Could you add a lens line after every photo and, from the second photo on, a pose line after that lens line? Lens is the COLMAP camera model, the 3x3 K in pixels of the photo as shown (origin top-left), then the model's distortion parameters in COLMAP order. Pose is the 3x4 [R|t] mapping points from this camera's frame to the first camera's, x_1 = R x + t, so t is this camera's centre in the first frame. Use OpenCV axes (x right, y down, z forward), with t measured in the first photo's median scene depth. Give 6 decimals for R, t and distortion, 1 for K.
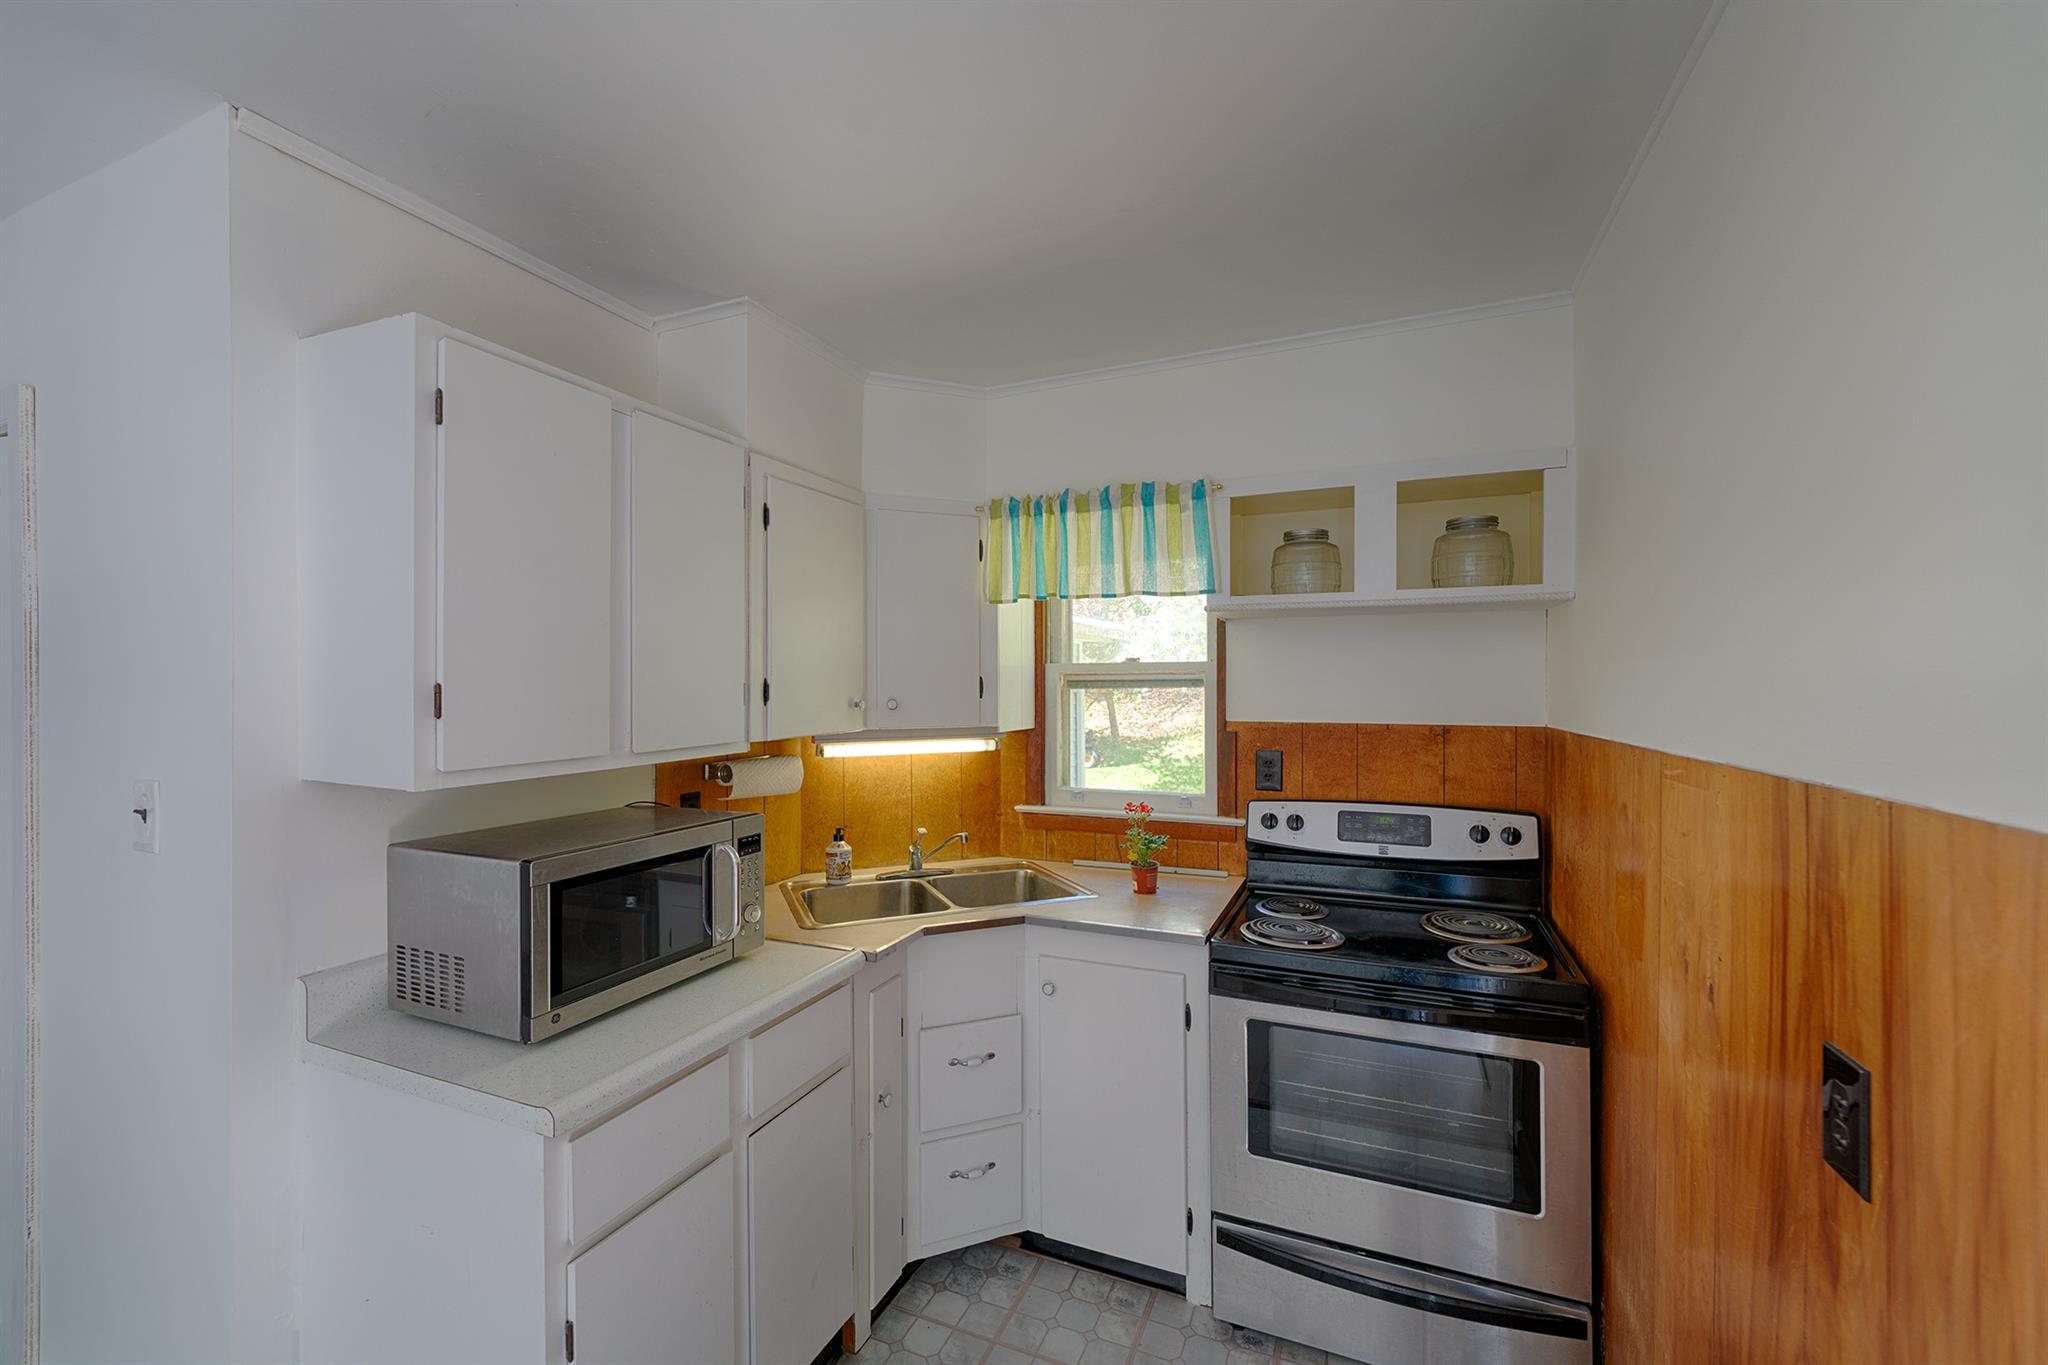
lens RADIAL K [[818.5, 0, 1011.4], [0, 818.5, 690.2], [0, 0, 1]] dist [-0.005155, 0.000150]
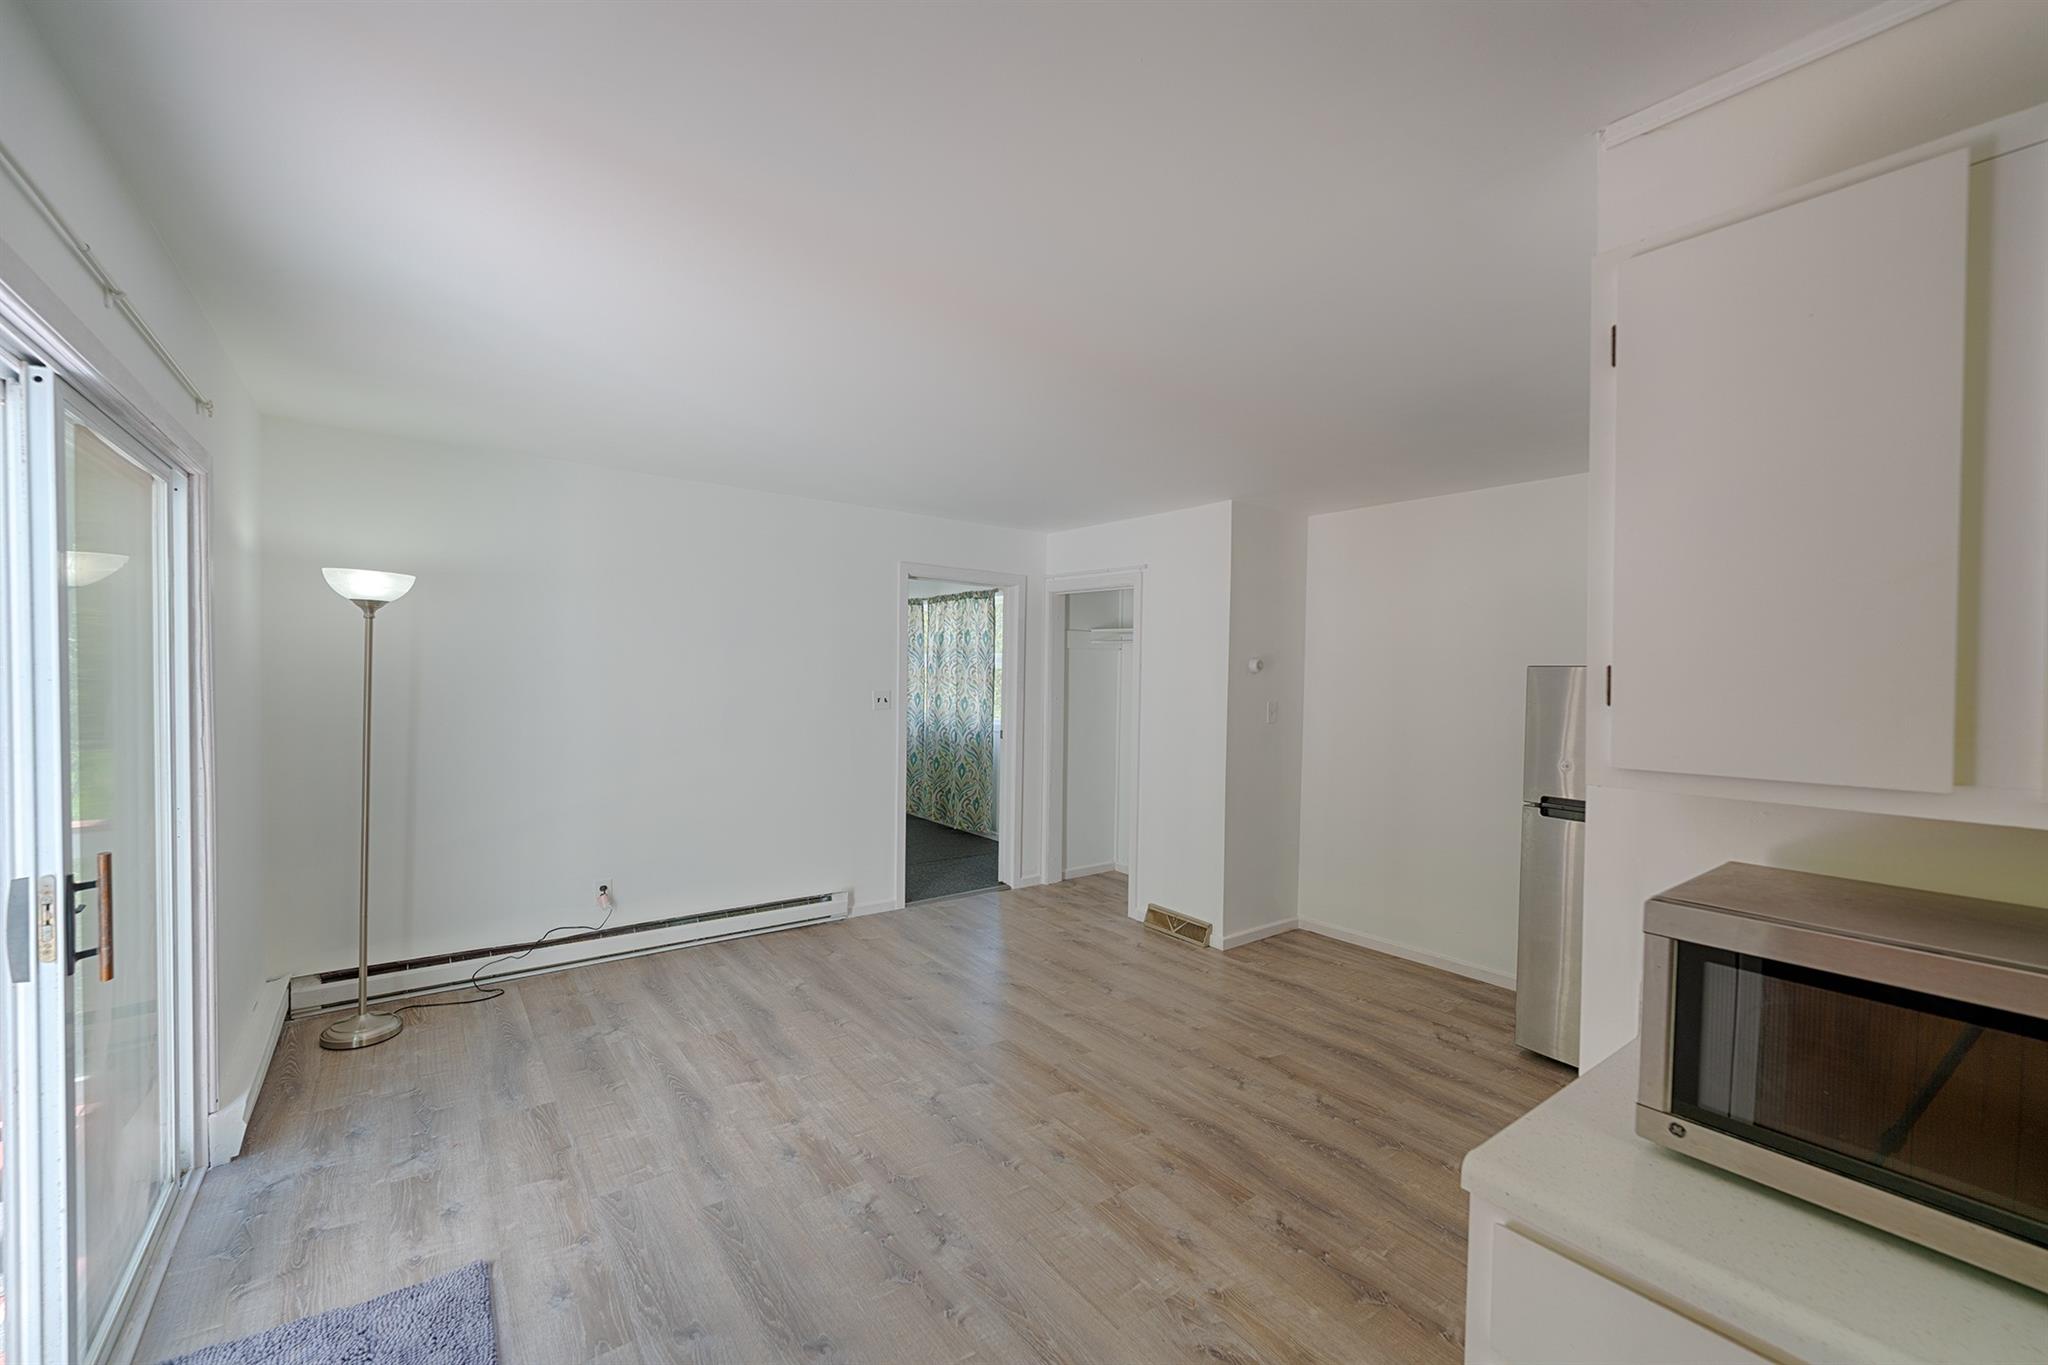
lens RADIAL K [[818.5, 0, 1023.5], [0, 818.5, 687.6], [0, 0, 1]] dist [-0.005155, 0.000150]
pose [[-0.485968, 0.008122, -0.873939, 0.193546], [-0.018142, 0.999648, 0.019378, 0.005311], [0.873788, 0.025272, -0.485649, 0.469316]]
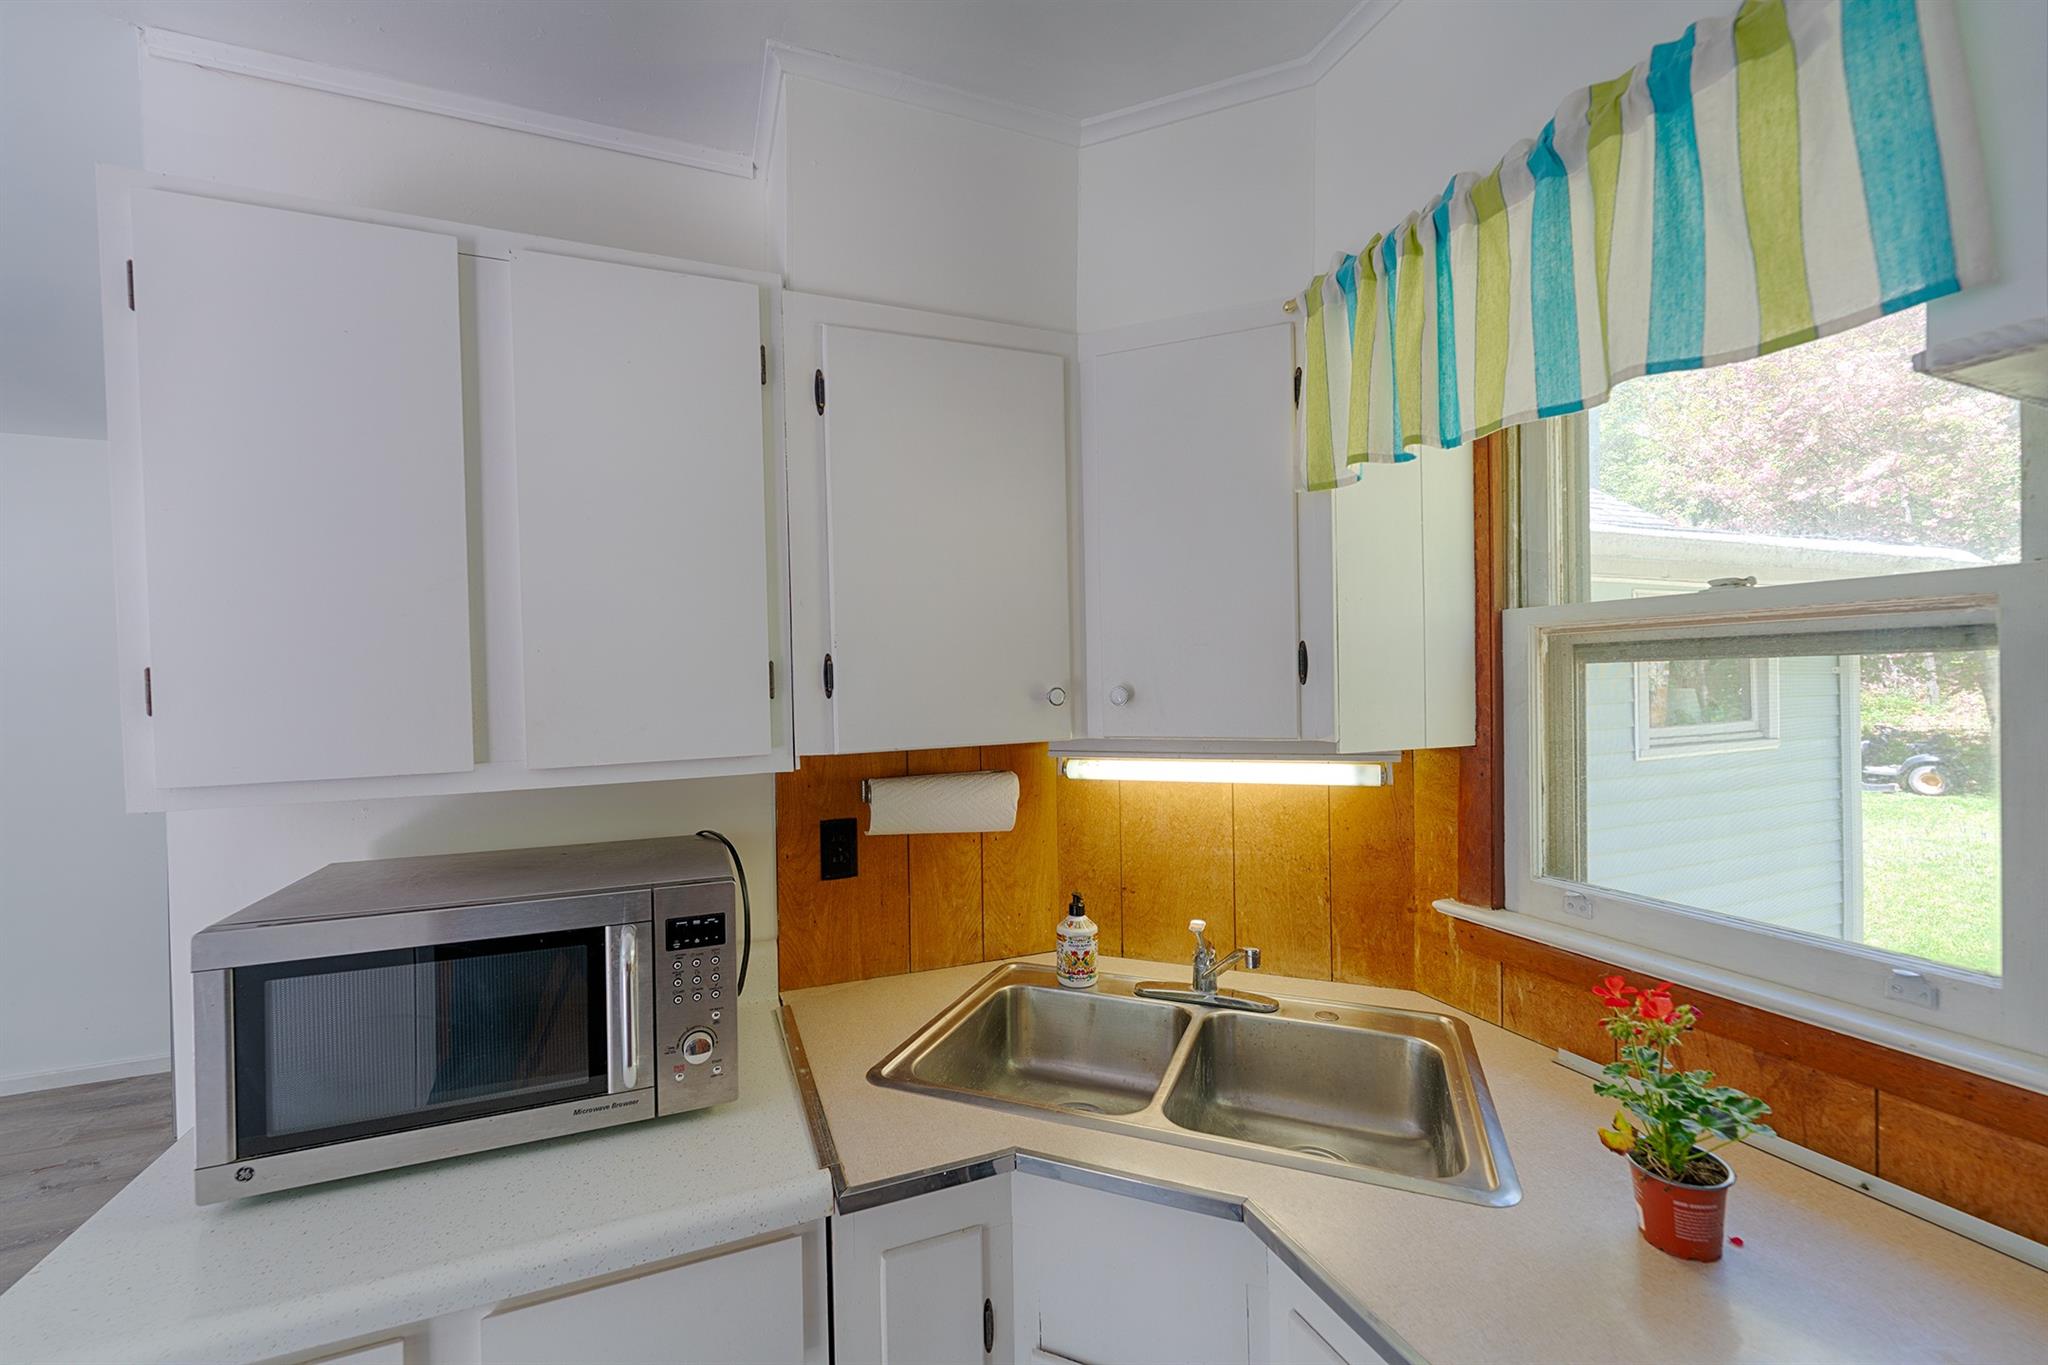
lens RADIAL K [[818.5, 0, 1024.6], [0, 818.5, 682.3], [0, 0, 1]] dist [-0.005155, 0.000150]
pose [[0.719597, -0.004796, -0.694375, 0.196117], [0.009726, 0.999948, 0.003172, 0.005732], [0.694324, -0.009036, 0.719606, 0.541987]]
